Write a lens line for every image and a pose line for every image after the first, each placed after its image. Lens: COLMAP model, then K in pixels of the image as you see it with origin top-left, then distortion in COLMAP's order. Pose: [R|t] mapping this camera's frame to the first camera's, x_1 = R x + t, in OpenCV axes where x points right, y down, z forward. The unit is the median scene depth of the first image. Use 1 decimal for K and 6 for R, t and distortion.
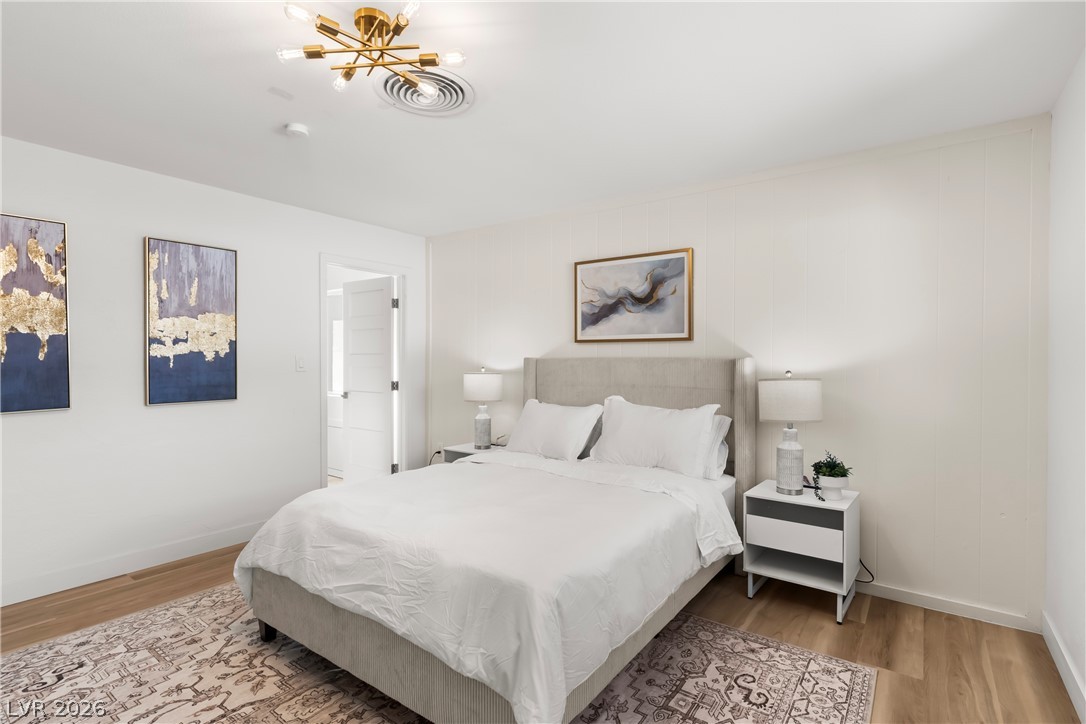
lens RADIAL K [[513.8, 0, 544.8], [0, 513.8, 360.9], [0, 0, 1]] dist [0.004314, -0.001404]
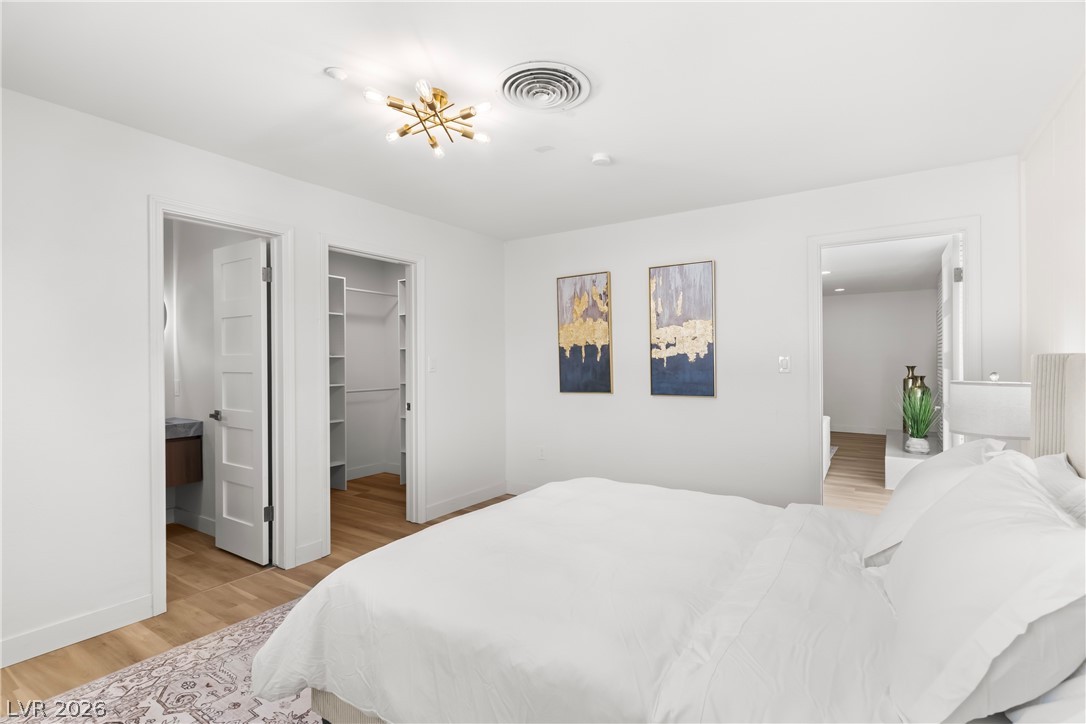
lens RADIAL K [[513.8, 0, 544.7], [0, 513.8, 362.7], [0, 0, 1]] dist [0.004314, -0.001404]
pose [[0.048936, -0.000111, -0.998802, 0.511520], [-0.001111, 0.999999, -0.000165, 0.003336], [0.998801, 0.001118, 0.048936, 0.642477]]
